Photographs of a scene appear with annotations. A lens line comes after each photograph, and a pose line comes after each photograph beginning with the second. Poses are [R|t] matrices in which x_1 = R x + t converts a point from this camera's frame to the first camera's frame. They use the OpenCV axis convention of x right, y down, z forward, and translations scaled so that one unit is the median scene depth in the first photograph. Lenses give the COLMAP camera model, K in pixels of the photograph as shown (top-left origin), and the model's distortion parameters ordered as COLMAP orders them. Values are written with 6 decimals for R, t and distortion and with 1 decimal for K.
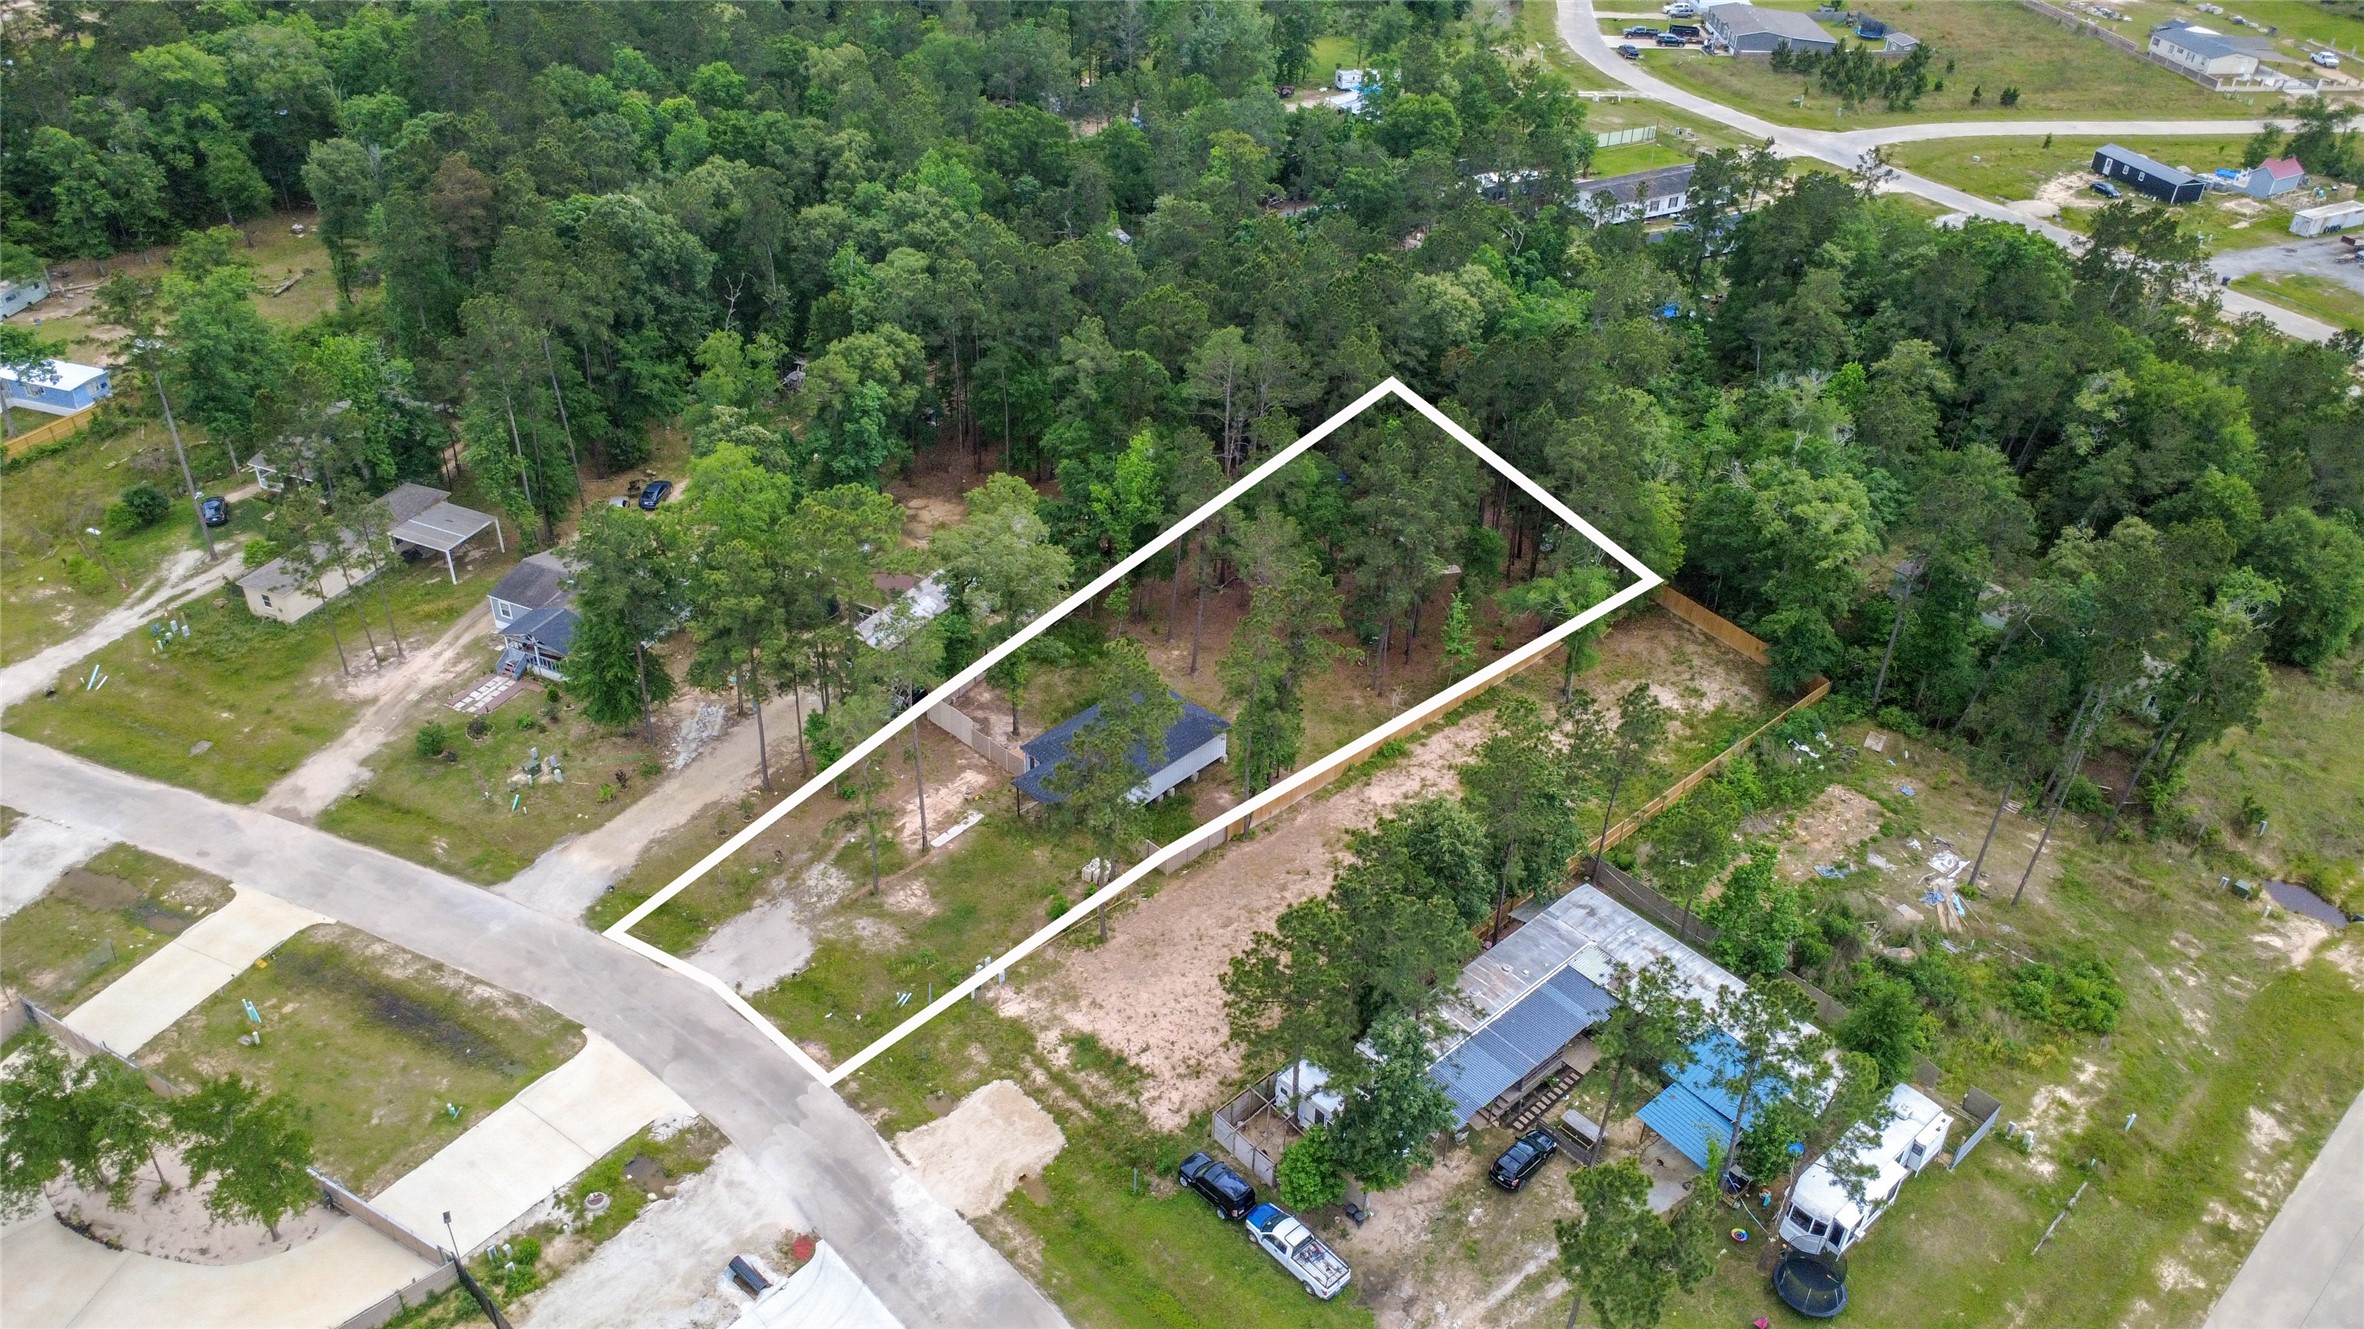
lens RADIAL K [[1715.9, 0, 1184.7], [0, 1715.9, 667.0], [0, 0, 1]] dist [0.001761, -0.002349]
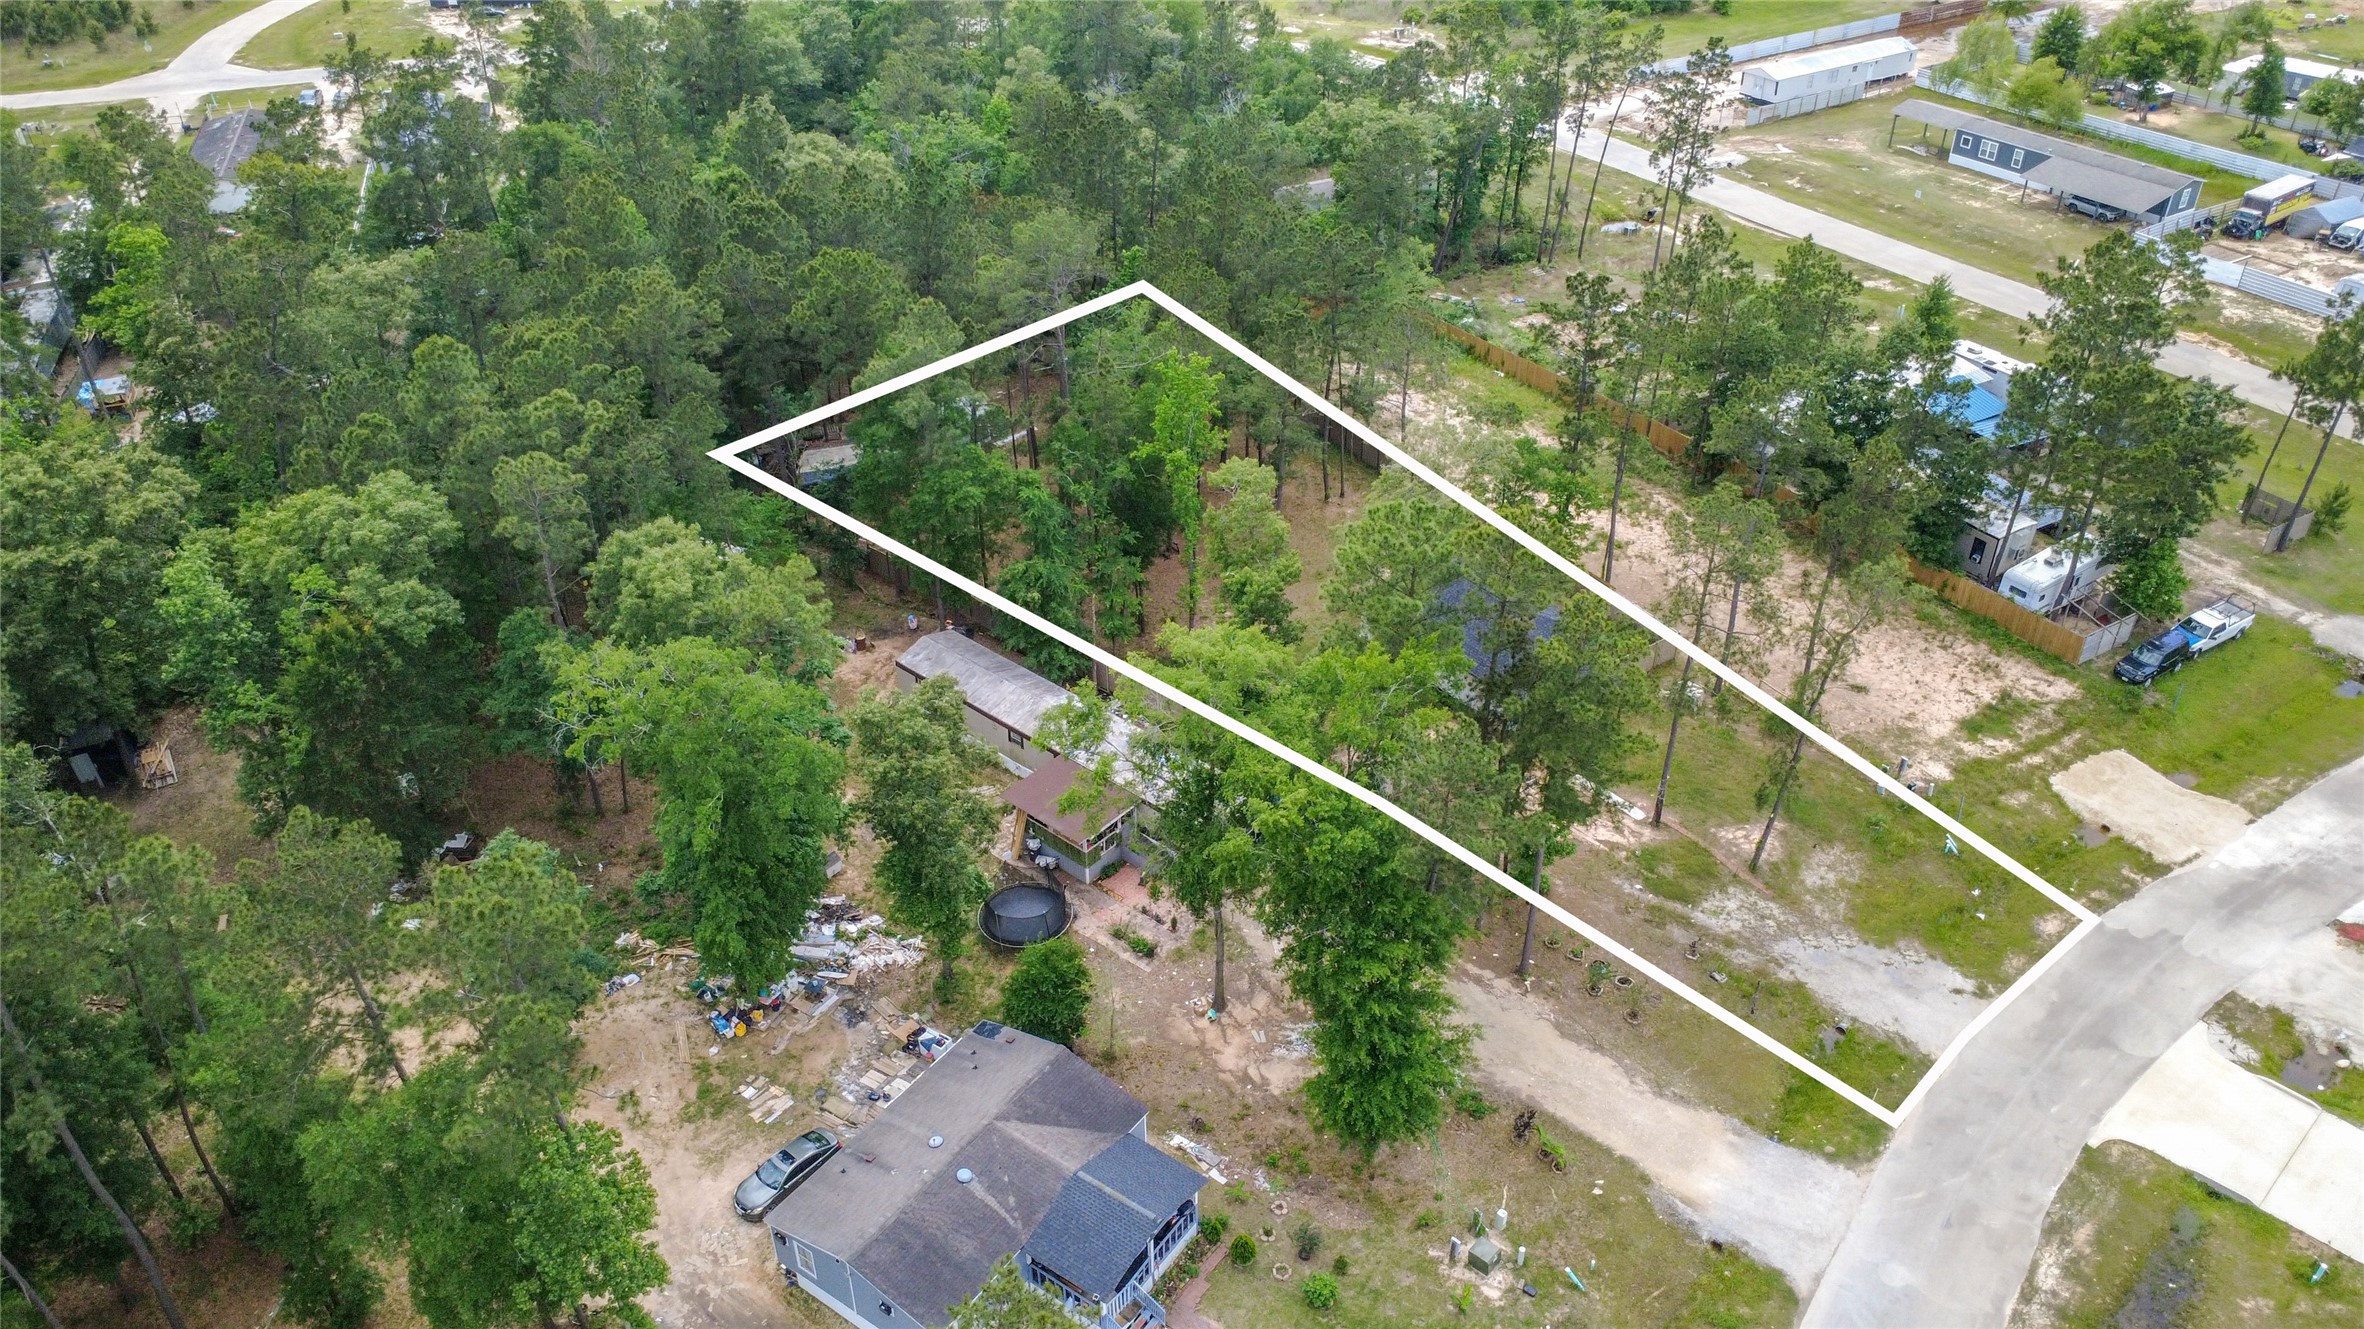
lens RADIAL K [[1722.9, 0, 1183.2], [0, 1722.9, 665.6], [0, 0, 1]] dist [-0.002361, 0.006266]
pose [[0.190851, -0.572691, 0.797246, -0.770409], [0.556323, 0.732252, 0.392826, -0.366341], [-0.808753, 0.368555, 0.458352, 0.804196]]
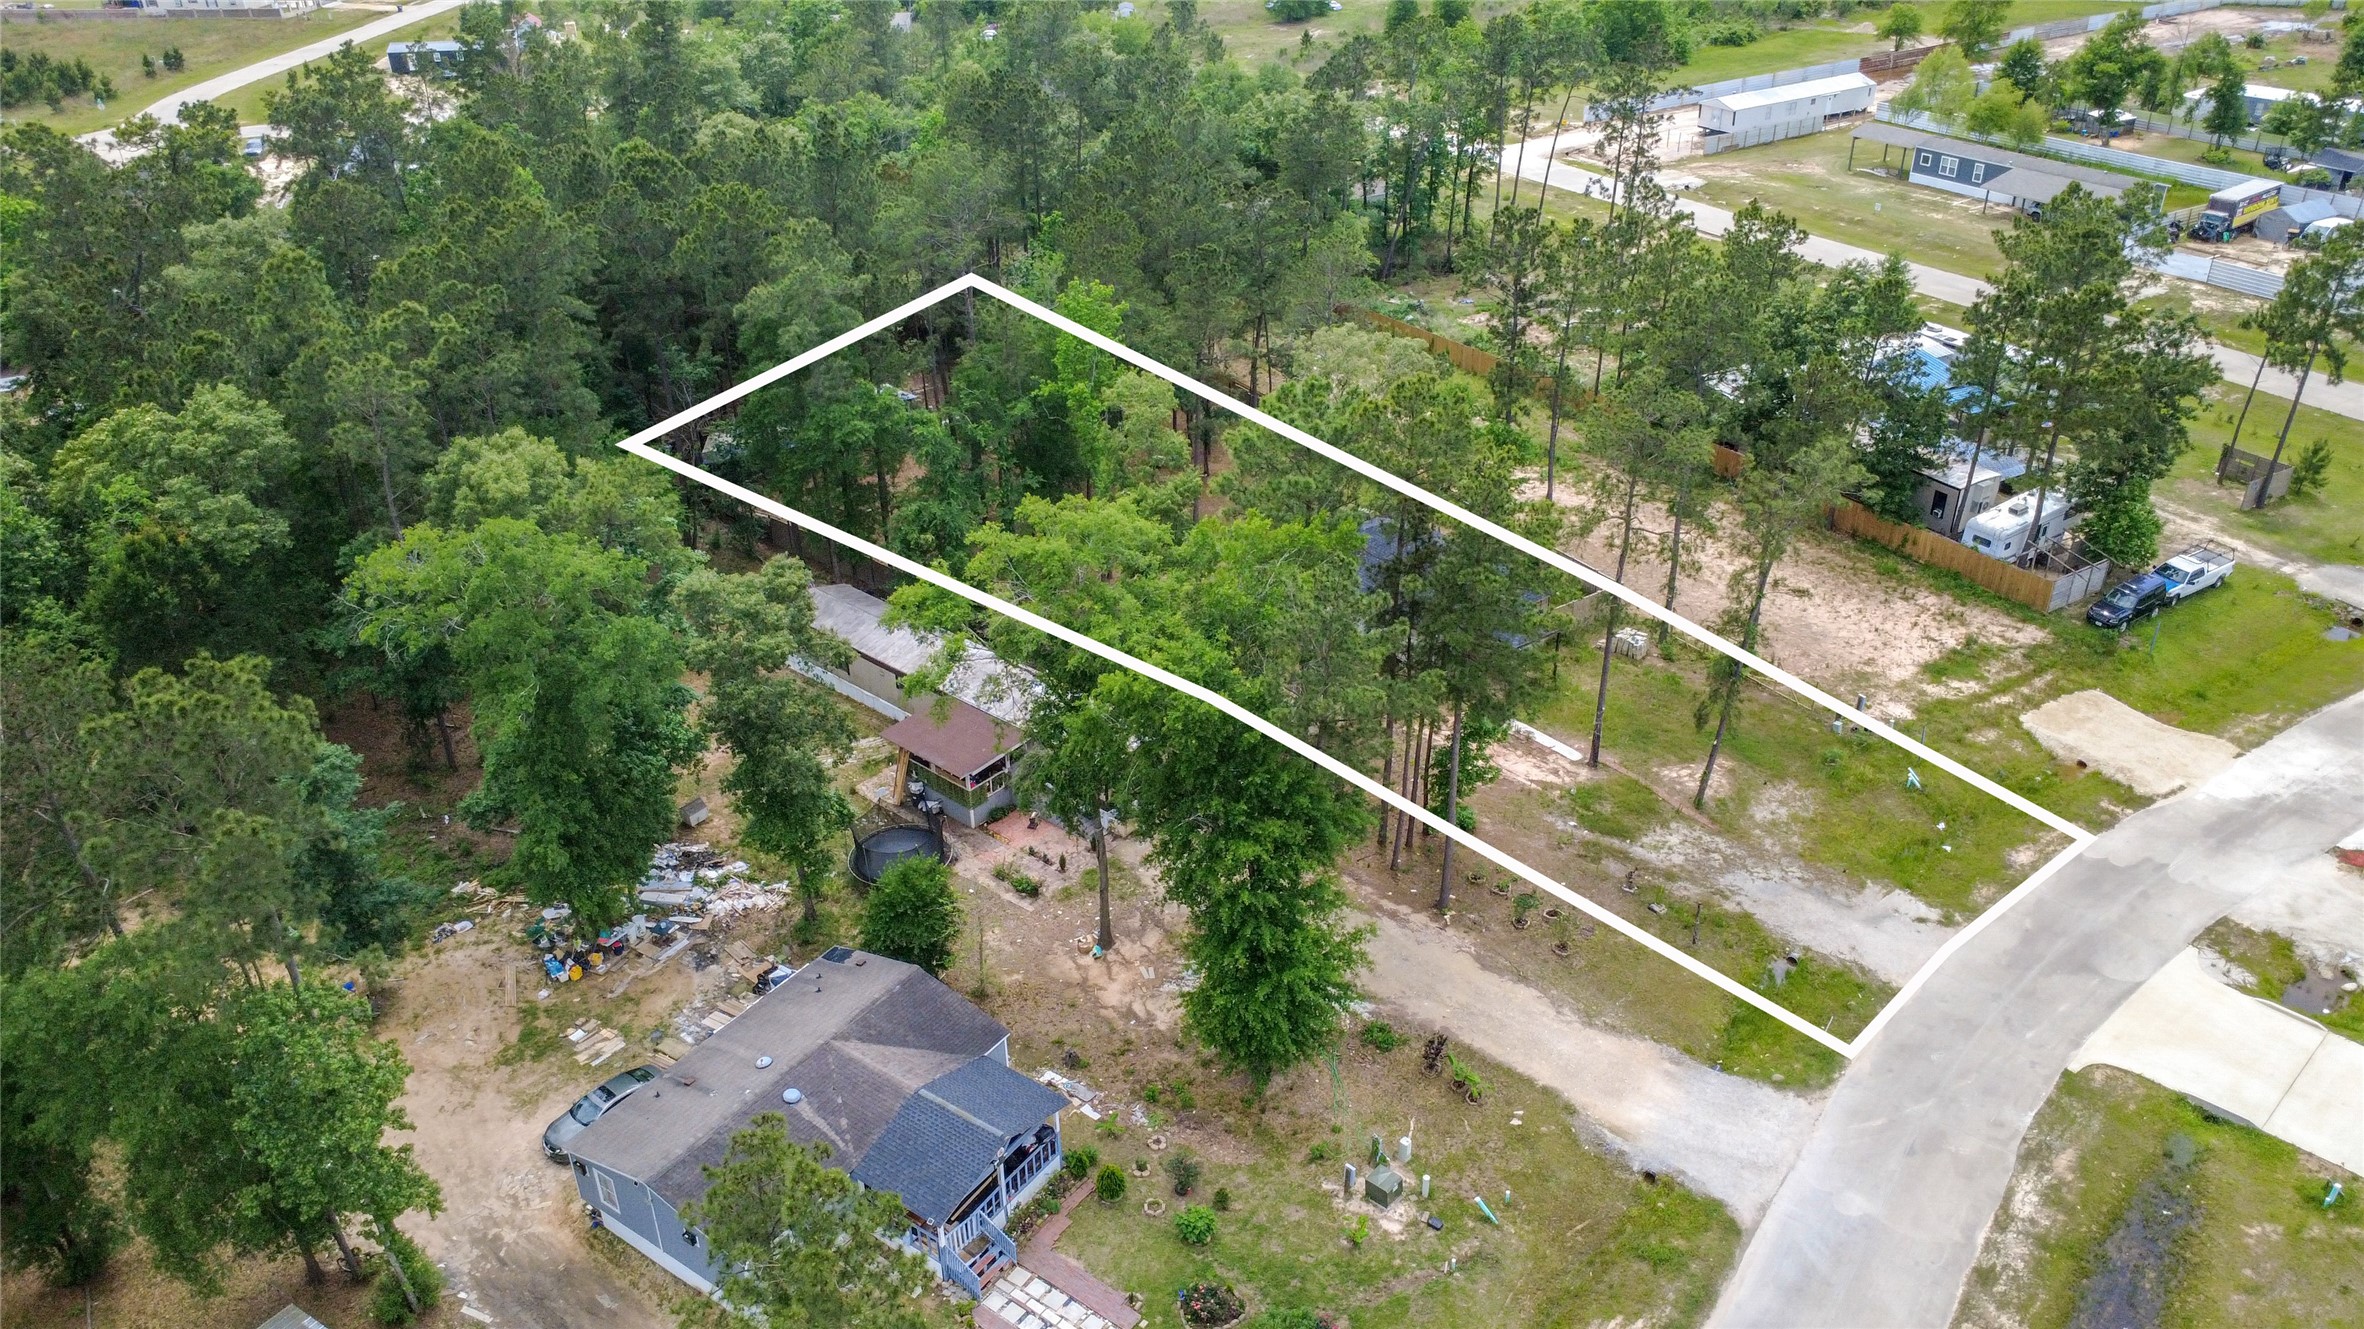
lens RADIAL K [[1725.1, 0, 1184.2], [0, 1725.1, 660.4], [0, 0, 1]] dist [0.000663, 0.000230]
pose [[0.187004, -0.511023, 0.838978, -0.763037], [0.563659, 0.755287, 0.334410, -0.258992], [-0.804561, 0.410362, 0.429284, 0.825287]]
